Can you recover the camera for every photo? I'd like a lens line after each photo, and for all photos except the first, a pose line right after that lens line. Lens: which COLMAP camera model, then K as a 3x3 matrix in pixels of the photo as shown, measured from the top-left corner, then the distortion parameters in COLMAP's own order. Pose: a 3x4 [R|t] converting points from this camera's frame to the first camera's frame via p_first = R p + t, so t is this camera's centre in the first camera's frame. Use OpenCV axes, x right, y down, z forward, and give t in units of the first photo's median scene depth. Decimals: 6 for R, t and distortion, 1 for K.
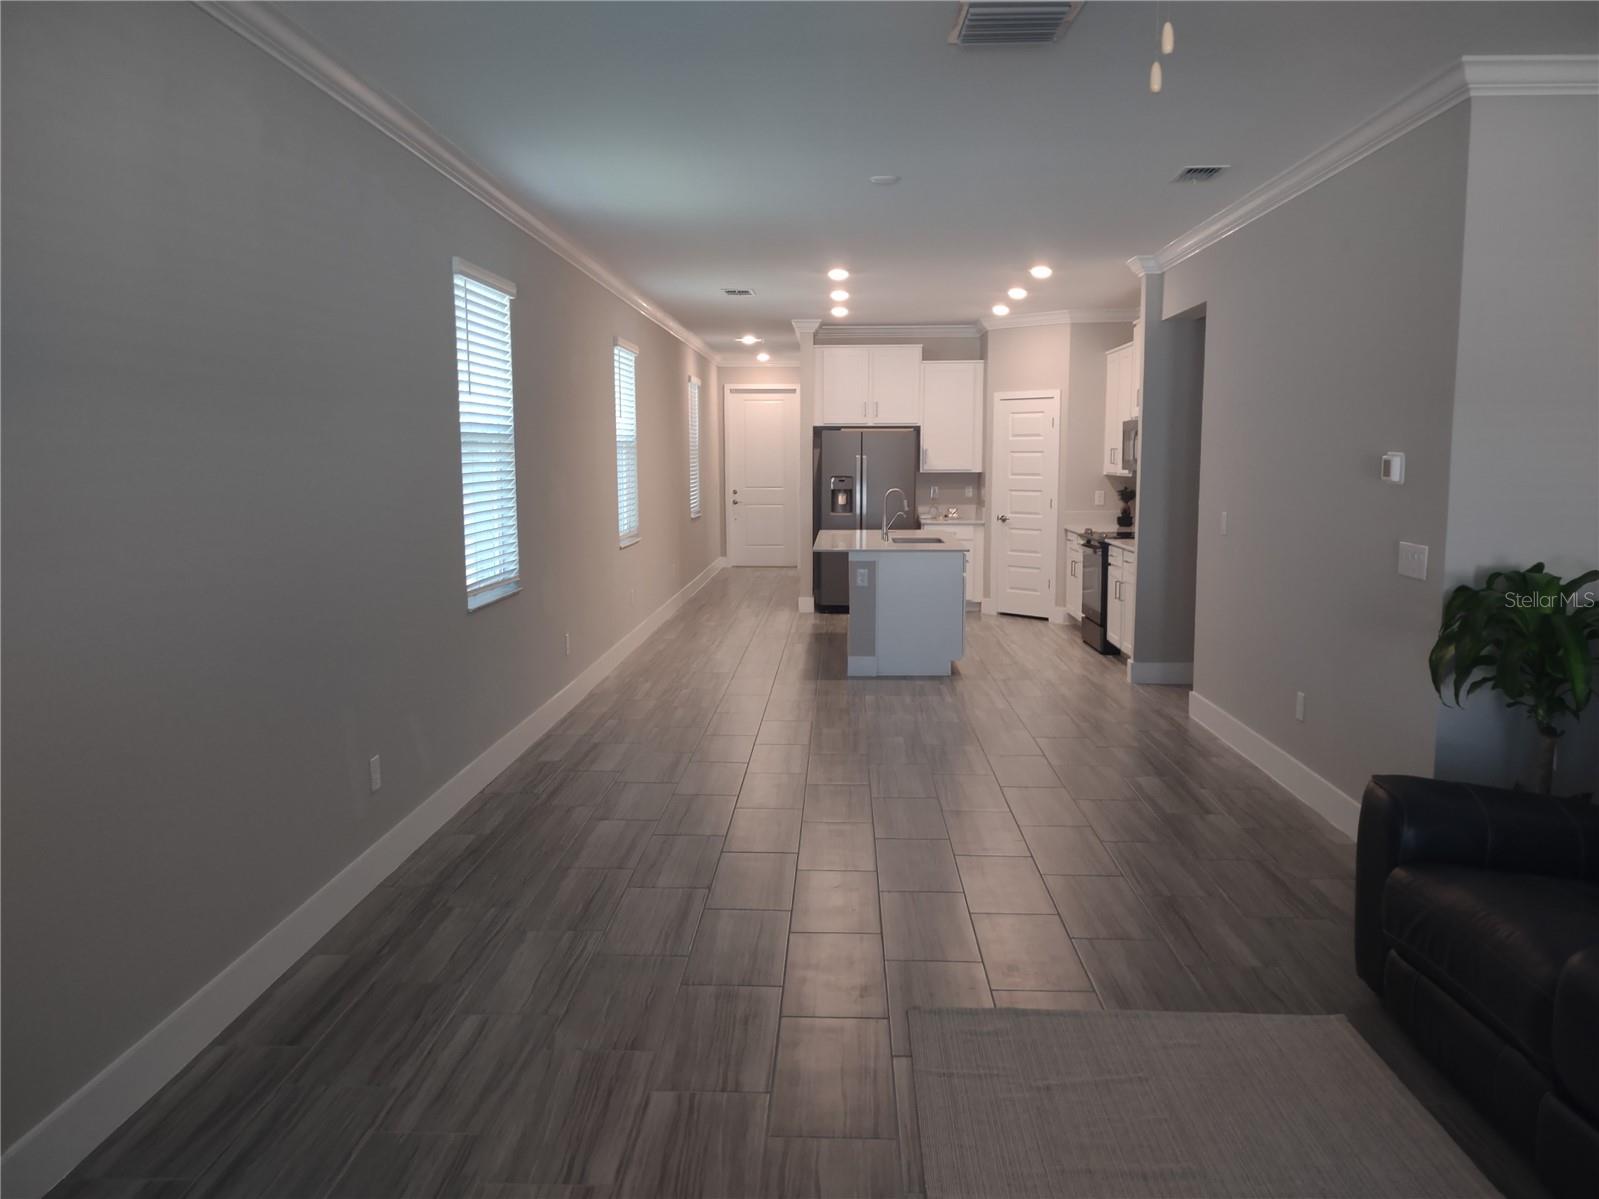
lens RADIAL K [[1260.8, 0, 803.0], [0, 1260.8, 590.2], [0, 0, 1]] dist [0.093056, -0.127989]
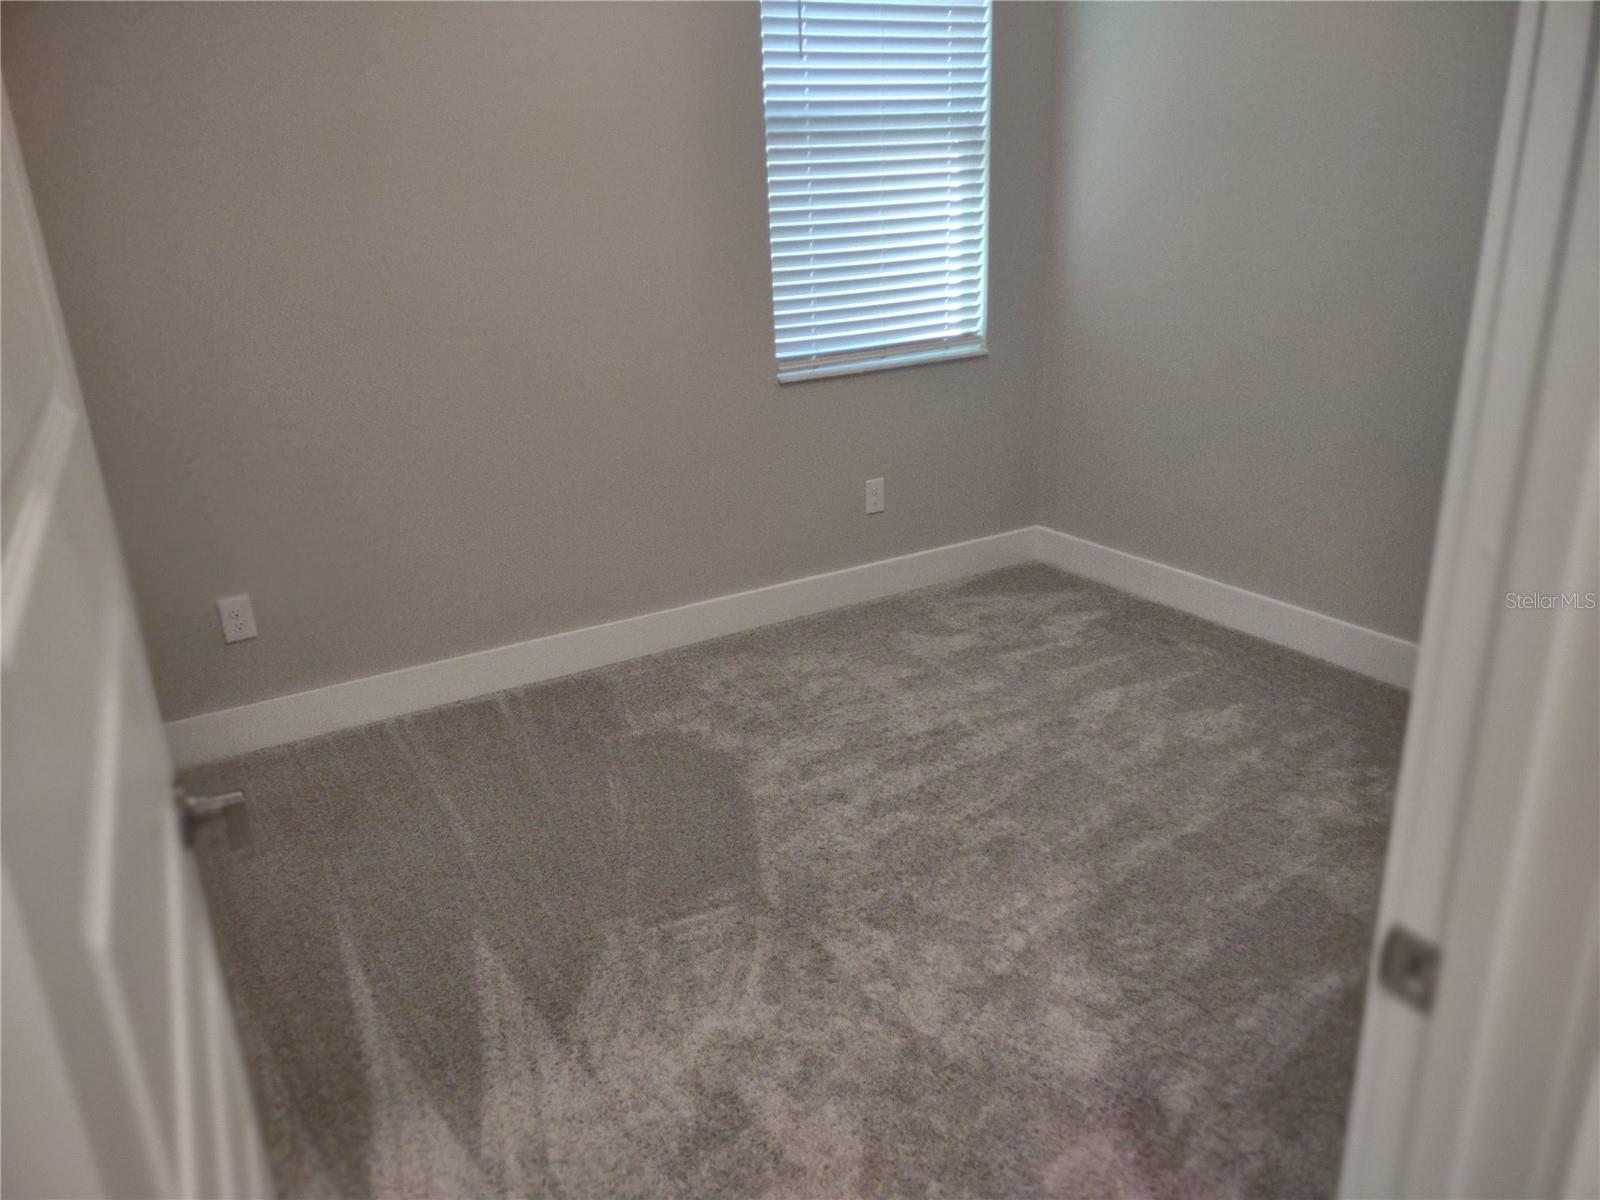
lens RADIAL K [[1201.0, 0, 800.0], [0, 1201.0, 600.0], [0, 0, 1]] dist [0.035527, 0.000637]
pose [[0.536104, 0.281478, -0.795841, 0.181549], [-0.055610, 0.952498, 0.299424, -0.040605], [0.842318, -0.116266, 0.526291, 0.352507]]
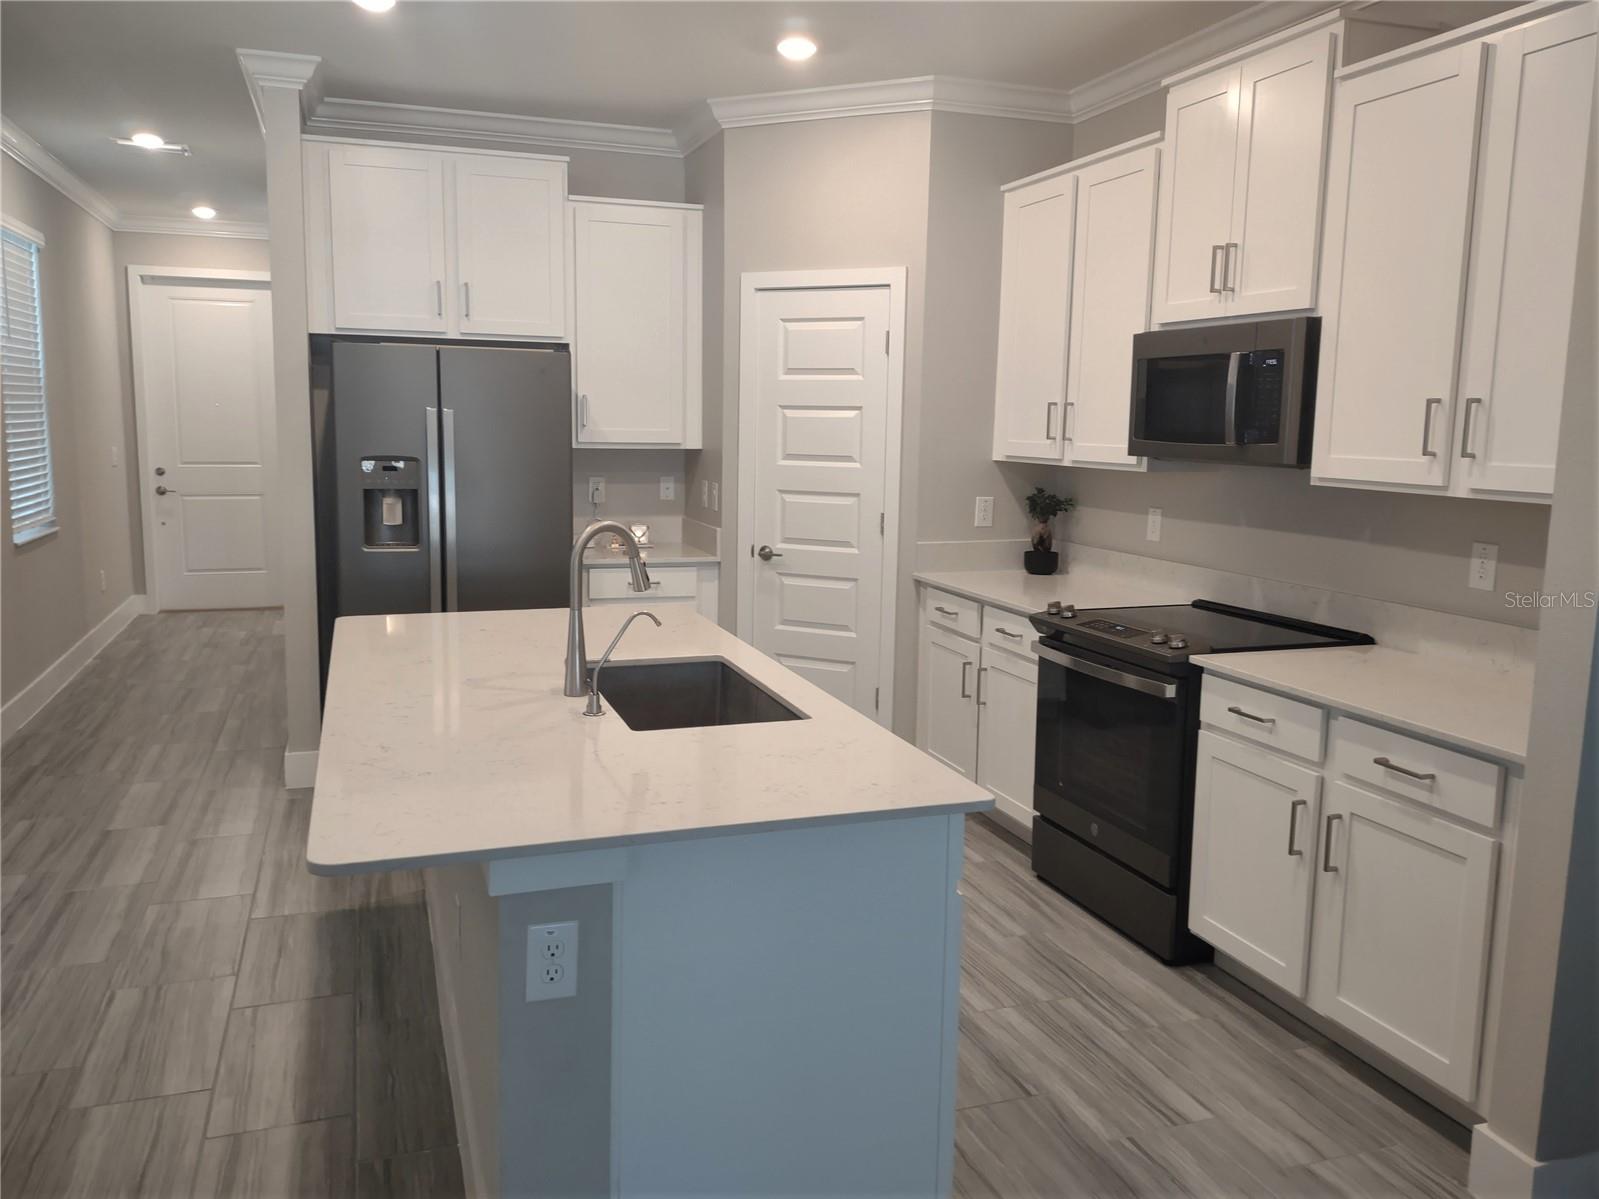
lens RADIAL K [[1260.8, 0, 803.0], [0, 1260.8, 590.2], [0, 0, 1]] dist [0.093056, -0.127989]
pose [[0.934157, -0.031457, 0.355474, 0.009577], [0.020057, 0.999161, 0.035710, -0.069700], [-0.356299, -0.026229, 0.934004, 0.667736]]
